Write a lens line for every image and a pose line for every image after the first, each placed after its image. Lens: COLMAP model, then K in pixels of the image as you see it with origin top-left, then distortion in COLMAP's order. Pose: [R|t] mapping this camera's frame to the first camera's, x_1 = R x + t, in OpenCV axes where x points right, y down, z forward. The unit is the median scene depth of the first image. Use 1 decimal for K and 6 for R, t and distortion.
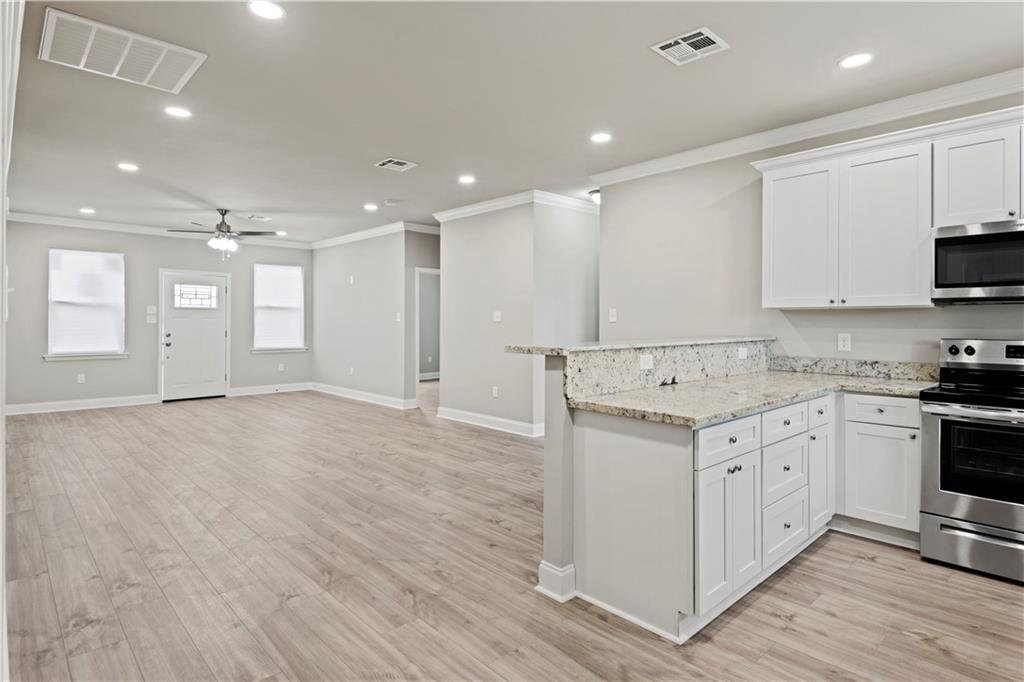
lens RADIAL K [[548.0, 0, 516.5], [0, 548.0, 319.1], [0, 0, 1]] dist [0.026606, -0.013443]
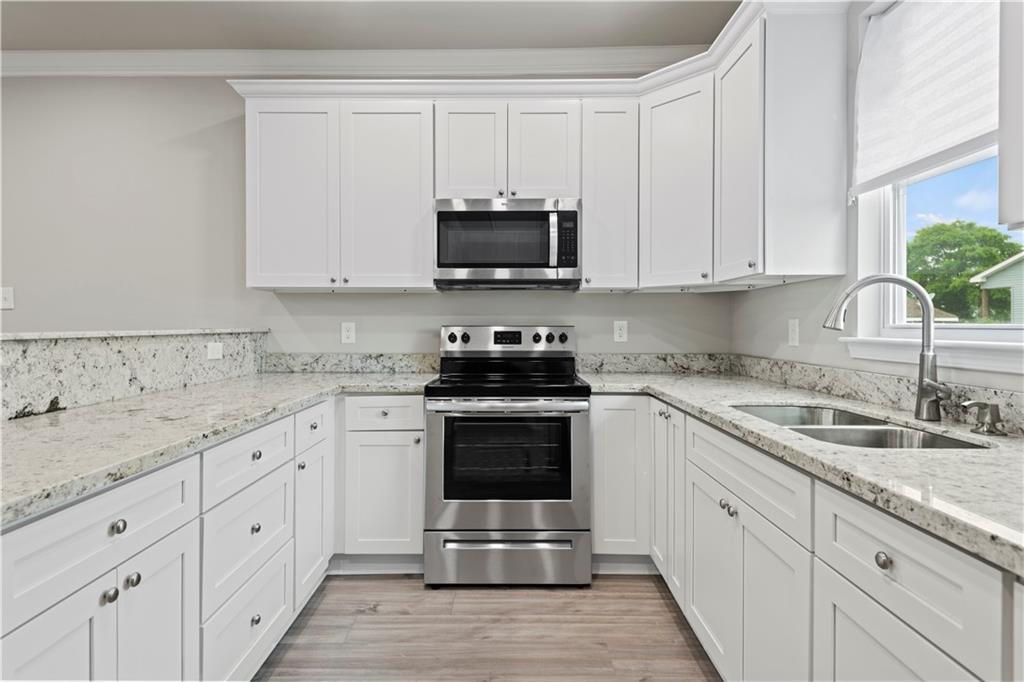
lens RADIAL K [[548.0, 0, 501.3], [0, 548.0, 324.3], [0, 0, 1]] dist [0.026606, -0.013443]
pose [[0.704843, -0.002164, 0.709360, 0.206960], [-0.000558, 0.999993, 0.003605, 0.031333], [-0.709363, -0.002936, 0.704837, 0.310651]]
